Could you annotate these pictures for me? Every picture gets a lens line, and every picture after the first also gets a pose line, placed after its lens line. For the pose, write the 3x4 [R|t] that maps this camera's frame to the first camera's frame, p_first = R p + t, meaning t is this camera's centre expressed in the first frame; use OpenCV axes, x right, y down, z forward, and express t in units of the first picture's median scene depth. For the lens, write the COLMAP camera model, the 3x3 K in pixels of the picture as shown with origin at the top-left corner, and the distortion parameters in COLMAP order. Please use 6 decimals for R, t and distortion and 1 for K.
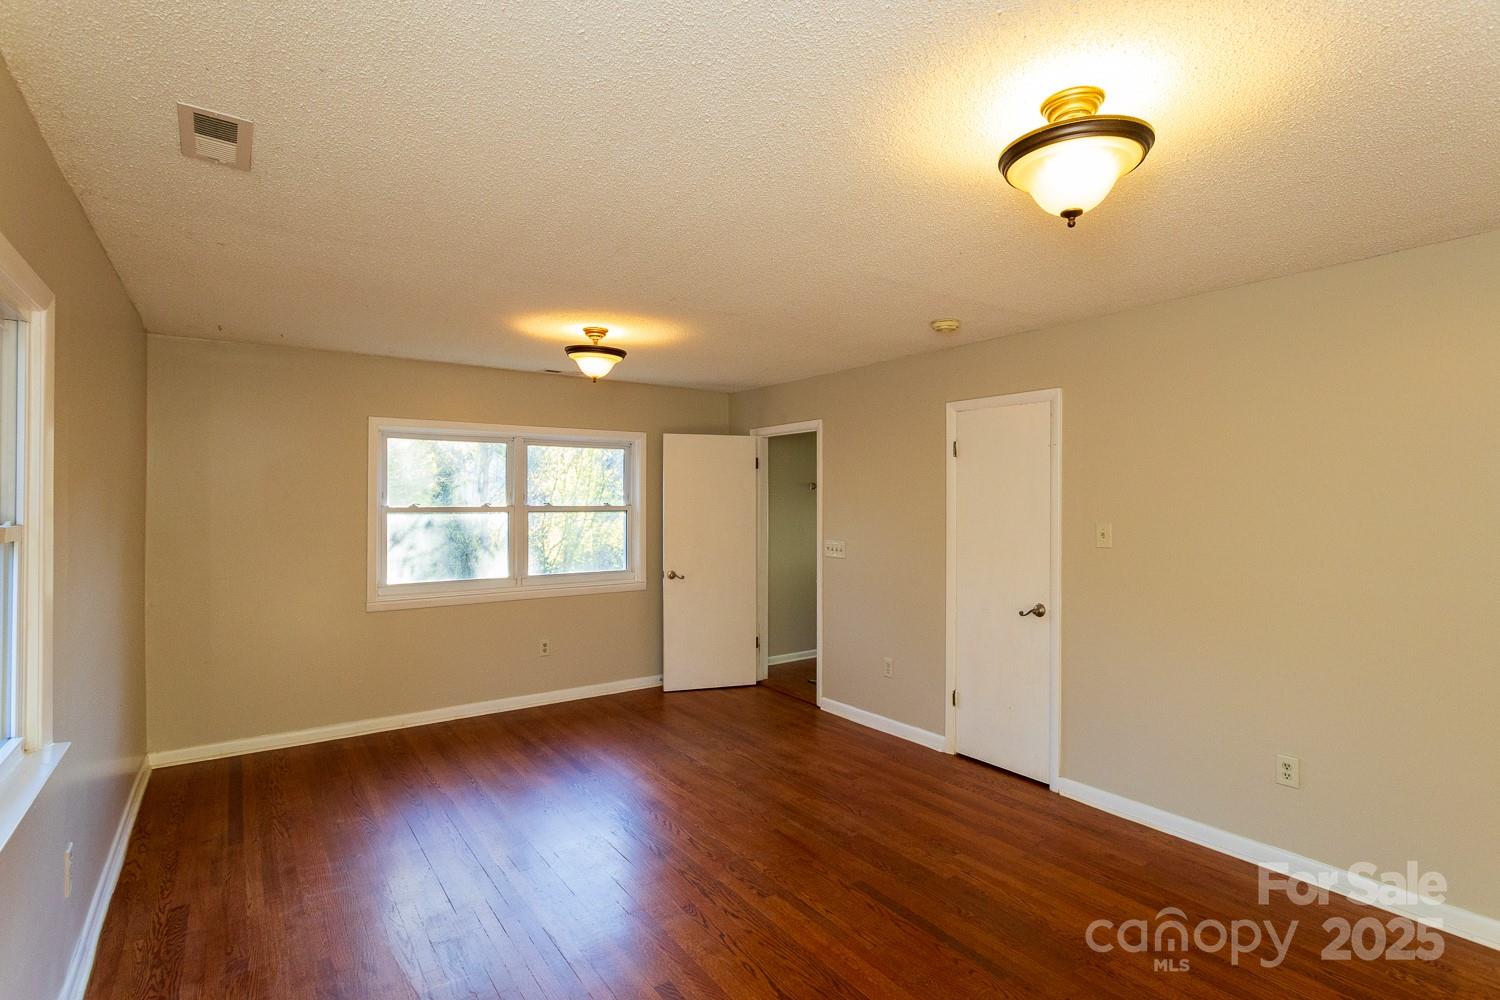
lens RADIAL K [[732.9, 0, 716.7], [0, 732.9, 493.8], [0, 0, 1]] dist [0.002056, 0.000966]
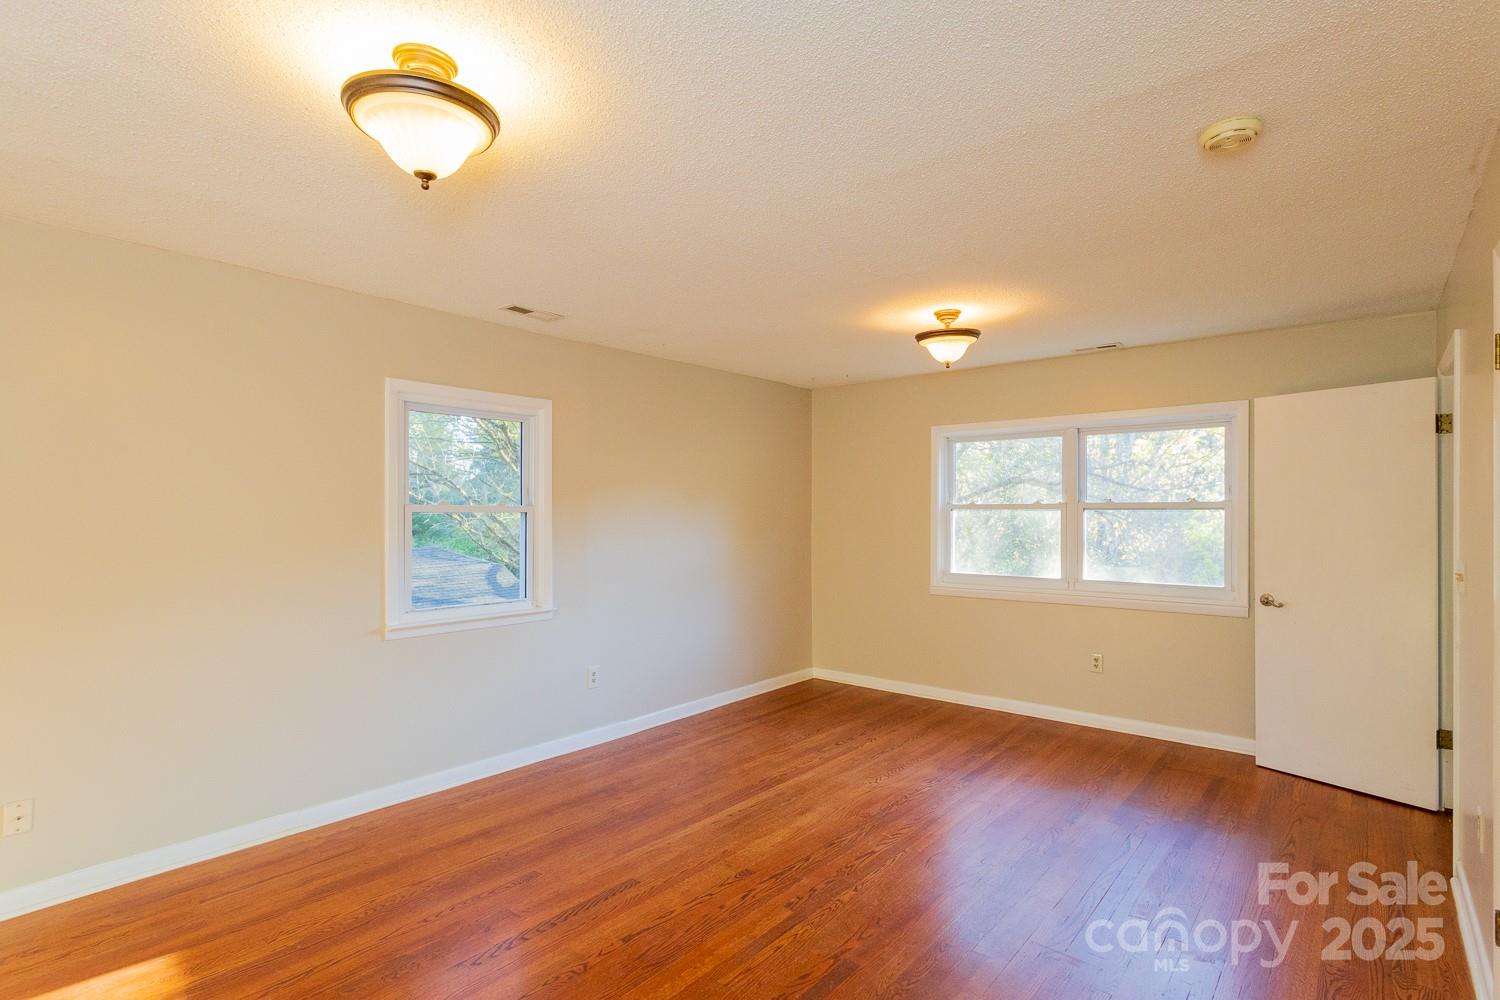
lens RADIAL K [[720.5, 0, 752.2], [0, 720.5, 510.1], [0, 0, 1]] dist [-0.001906, 0.000078]
pose [[0.275586, -0.003571, -0.961270, 0.523622], [0.010953, 0.999940, -0.000575, 0.023546], [0.961214, -0.010371, 0.275608, 0.395505]]
